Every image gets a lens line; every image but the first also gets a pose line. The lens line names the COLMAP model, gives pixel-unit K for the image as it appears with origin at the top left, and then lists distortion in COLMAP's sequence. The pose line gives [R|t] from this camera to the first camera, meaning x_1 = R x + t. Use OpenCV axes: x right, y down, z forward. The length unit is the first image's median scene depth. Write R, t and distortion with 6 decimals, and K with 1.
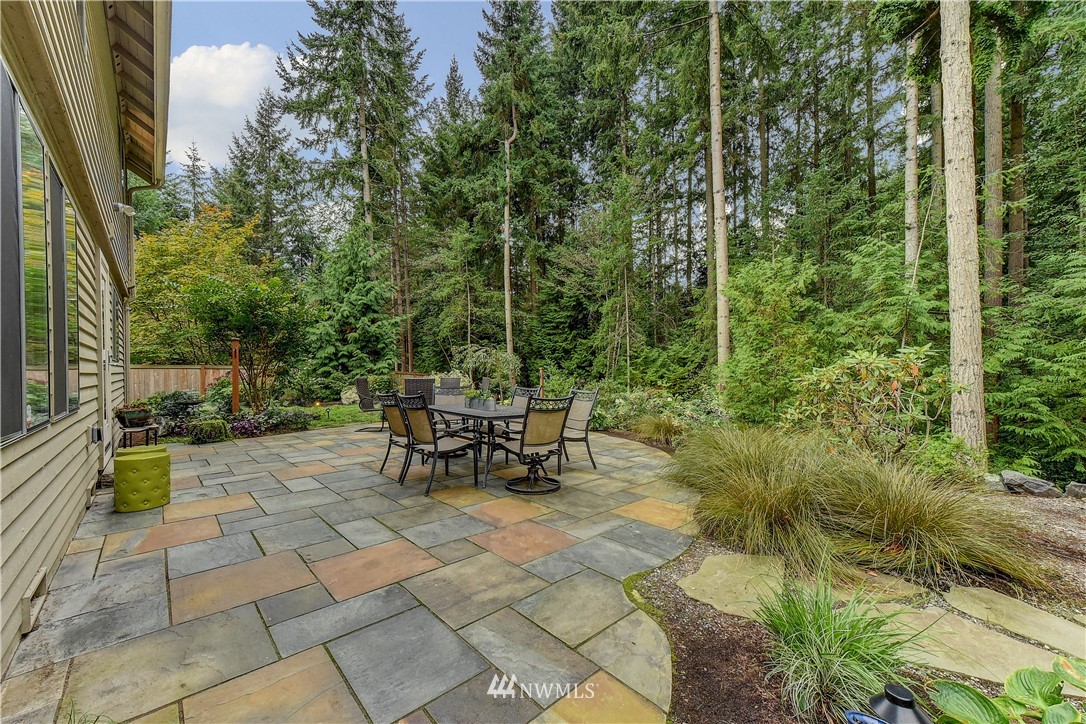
lens RADIAL K [[429.6, 0, 555.9], [0, 429.6, 372.1], [0, 0, 1]] dist [0.012808, -0.000058]
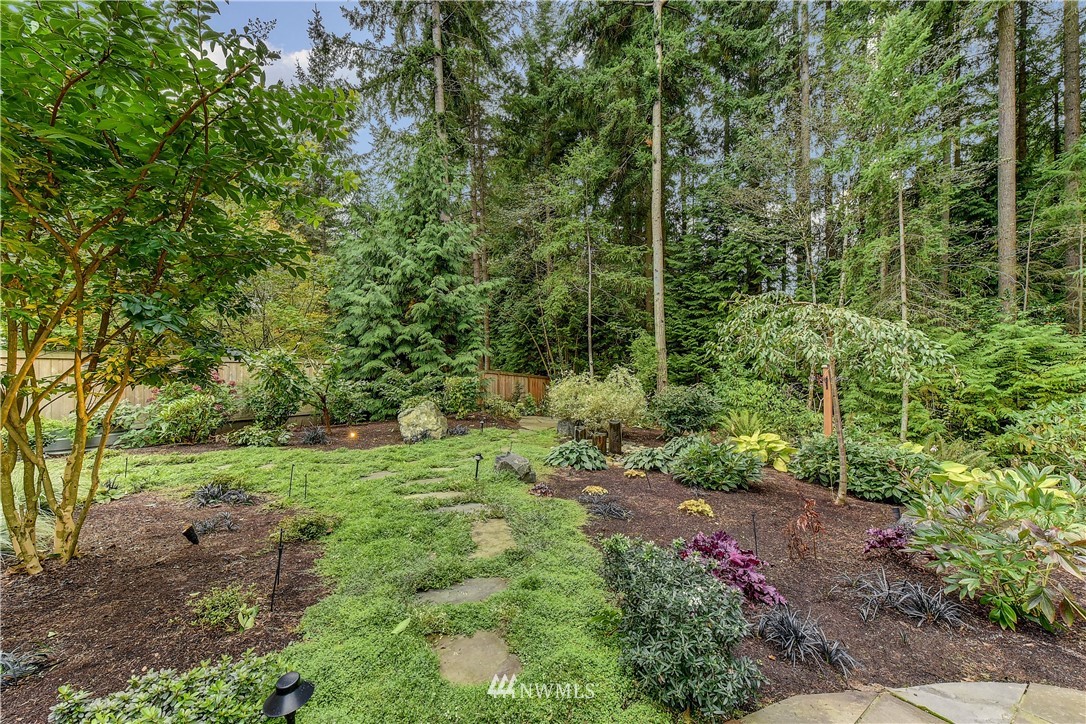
lens RADIAL K [[425.4, 0, 551.7], [0, 425.4, 366.4], [0, 0, 1]] dist [0.017098, 0.000016]
pose [[0.992626, 0.010868, -0.120733, -0.206334], [-0.011951, 0.999895, -0.008249, -0.002242], [0.120630, 0.009631, 0.992651, 0.415221]]
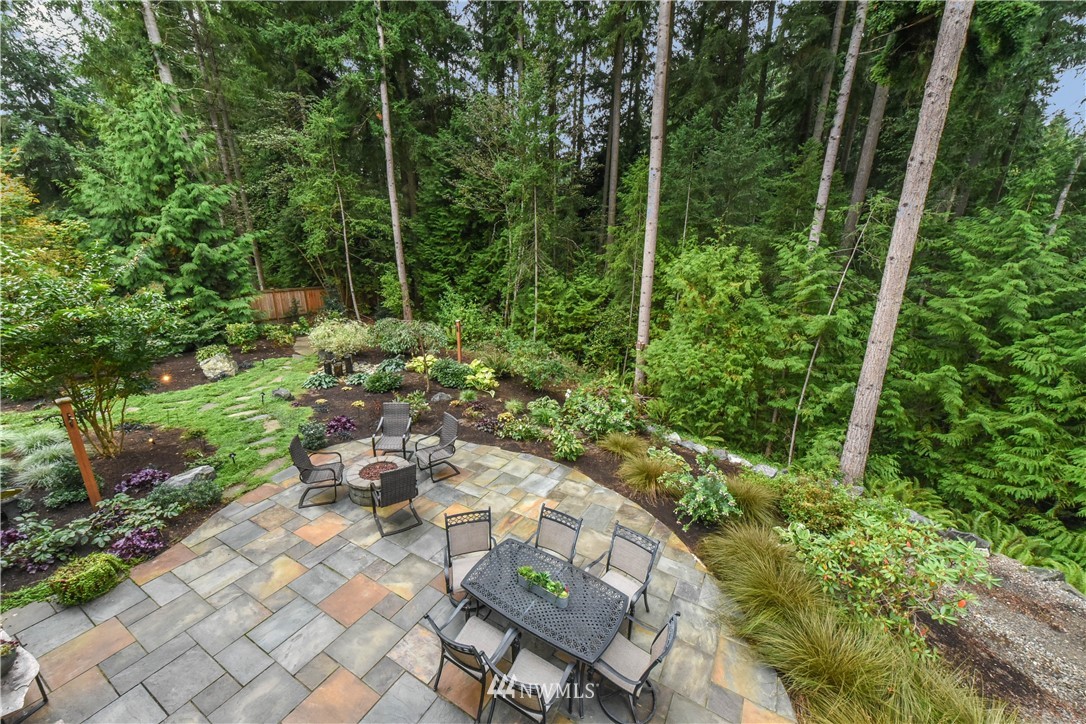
lens RADIAL K [[421.5, 0, 551.5], [0, 421.5, 363.7], [0, 0, 1]] dist [0.012018, -0.000072]
pose [[0.953224, -0.058451, 0.296558, -0.090332], [-0.030501, 0.957516, 0.286764, -0.145506], [-0.300721, -0.282396, 0.910944, 0.079389]]
